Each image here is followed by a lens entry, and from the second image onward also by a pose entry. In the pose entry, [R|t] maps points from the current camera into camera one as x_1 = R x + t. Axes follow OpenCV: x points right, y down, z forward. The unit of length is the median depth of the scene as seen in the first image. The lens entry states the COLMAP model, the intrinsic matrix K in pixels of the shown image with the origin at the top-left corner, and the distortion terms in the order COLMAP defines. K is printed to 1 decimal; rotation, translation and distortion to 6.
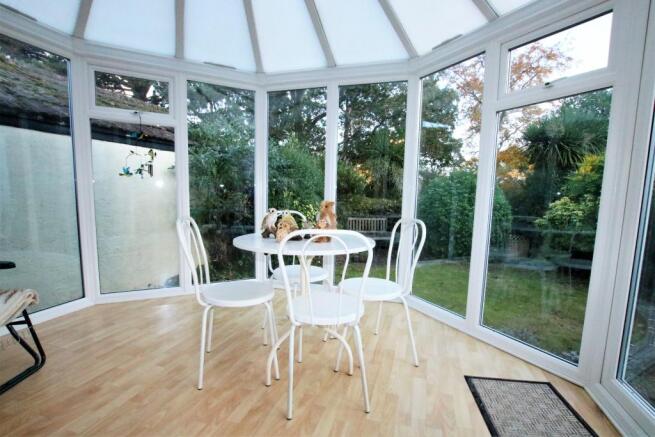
lens RADIAL K [[325.4, 0, 329.5], [0, 325.4, 225.2], [0, 0, 1]] dist [-0.027856, 0.000090]
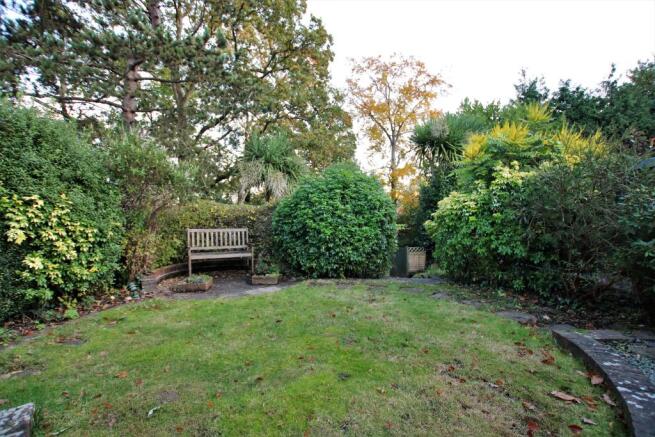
lens RADIAL K [[325.4, 0, 329.5], [0, 325.4, 225.2], [0, 0, 1]] dist [-0.027856, 0.000090]
pose [[0.966020, -0.038275, 0.255618, 0.067456], [0.055635, 0.996584, -0.061028, 0.010692], [-0.252409, 0.073176, 0.964850, 0.091199]]
